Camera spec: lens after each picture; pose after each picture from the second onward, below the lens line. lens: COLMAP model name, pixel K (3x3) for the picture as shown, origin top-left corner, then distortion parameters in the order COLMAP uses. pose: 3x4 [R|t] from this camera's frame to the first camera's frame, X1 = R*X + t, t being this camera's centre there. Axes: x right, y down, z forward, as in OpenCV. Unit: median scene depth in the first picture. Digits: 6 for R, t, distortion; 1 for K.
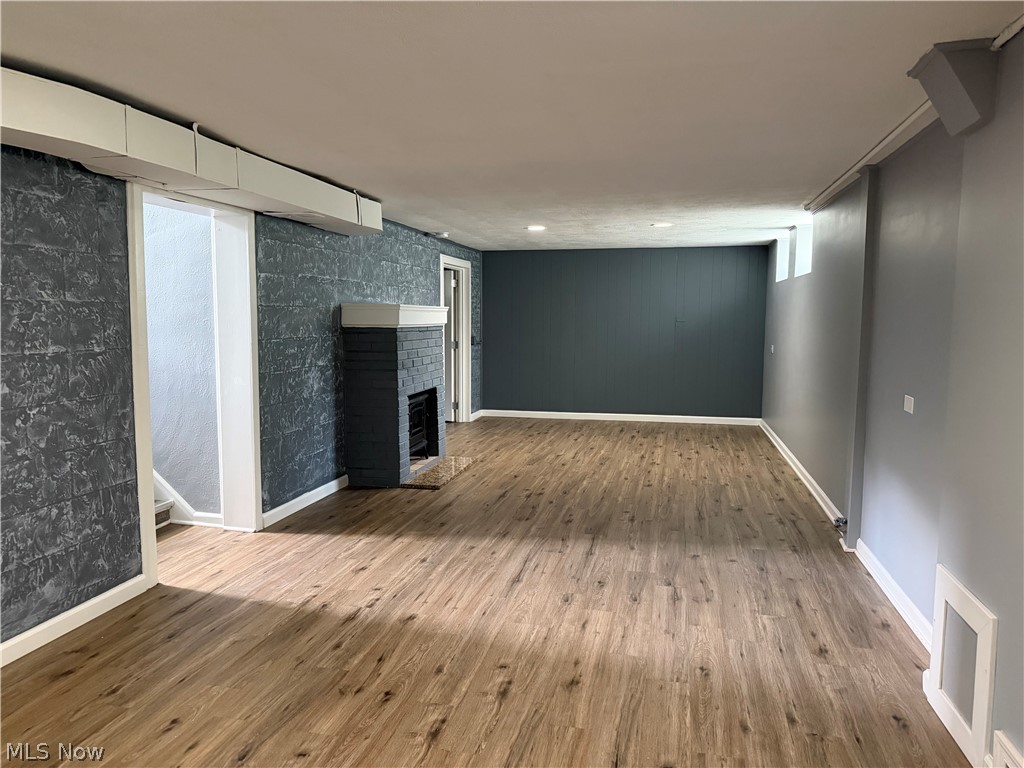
lens RADIAL K [[730.5, 0, 507.8], [0, 730.5, 387.0], [0, 0, 1]] dist [0.091628, -0.103461]
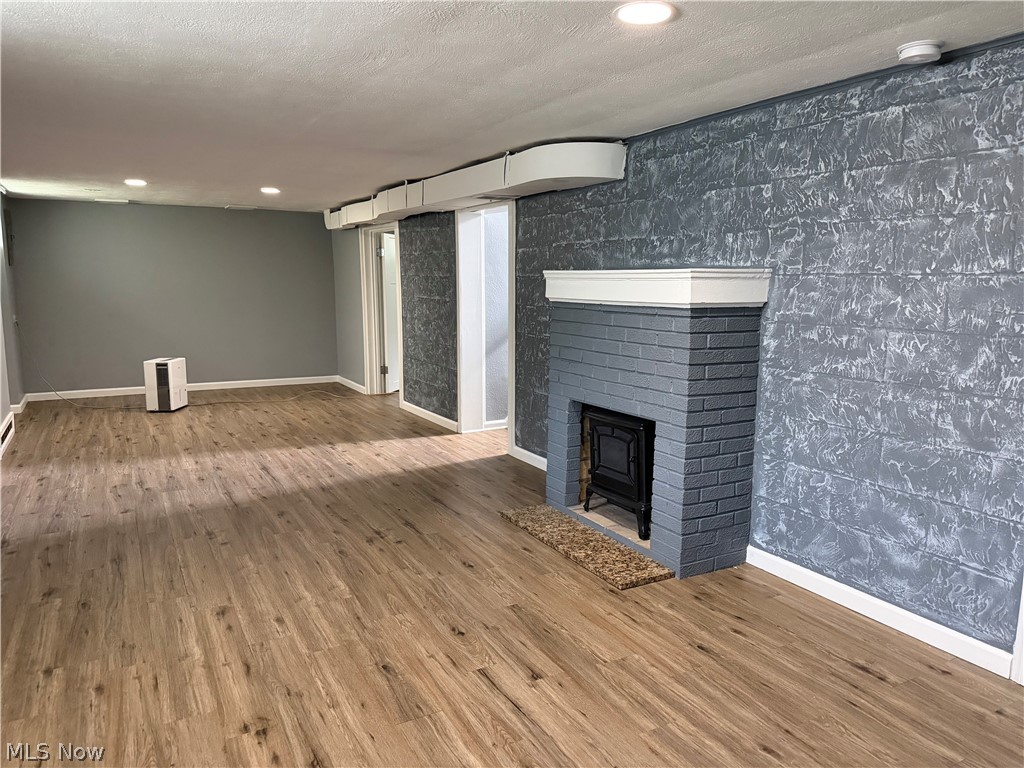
lens RADIAL K [[730.5, 0, 539.9], [0, 730.5, 394.6], [0, 0, 1]] dist [0.091628, -0.103461]
pose [[-0.729366, 0.108294, -0.675499, 0.492906], [-0.067577, 0.971158, 0.228660, -0.208359], [0.680778, 0.212425, -0.701011, 1.995574]]
